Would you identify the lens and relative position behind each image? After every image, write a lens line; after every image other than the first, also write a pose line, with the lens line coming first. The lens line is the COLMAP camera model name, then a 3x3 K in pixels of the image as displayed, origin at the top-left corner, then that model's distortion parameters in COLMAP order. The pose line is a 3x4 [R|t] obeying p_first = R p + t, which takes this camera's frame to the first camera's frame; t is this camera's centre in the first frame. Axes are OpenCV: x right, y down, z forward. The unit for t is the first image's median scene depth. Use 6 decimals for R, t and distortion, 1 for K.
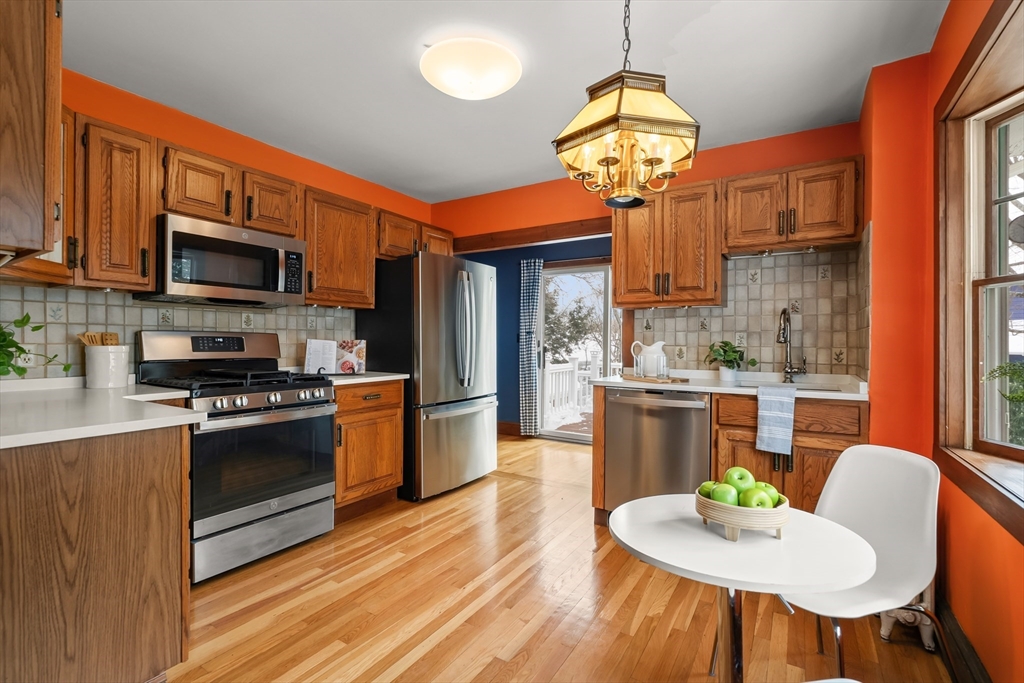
lens RADIAL K [[465.4, 0, 516.3], [0, 465.4, 342.2], [0, 0, 1]] dist [-0.006678, 0.002896]
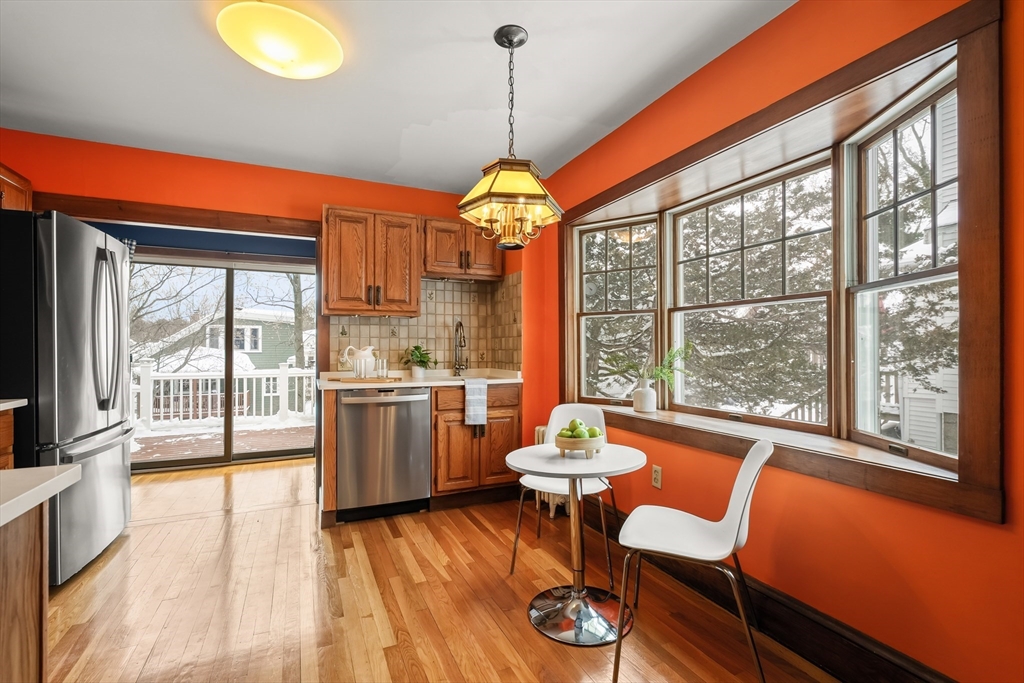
lens RADIAL K [[465.4, 0, 508.5], [0, 465.4, 345.6], [0, 0, 1]] dist [-0.006678, 0.002896]
pose [[0.551926, -0.000581, 0.833893, -0.480813], [0.005828, 0.999978, -0.003160, 0.002456], [-0.833873, 0.006604, 0.551917, 0.118827]]
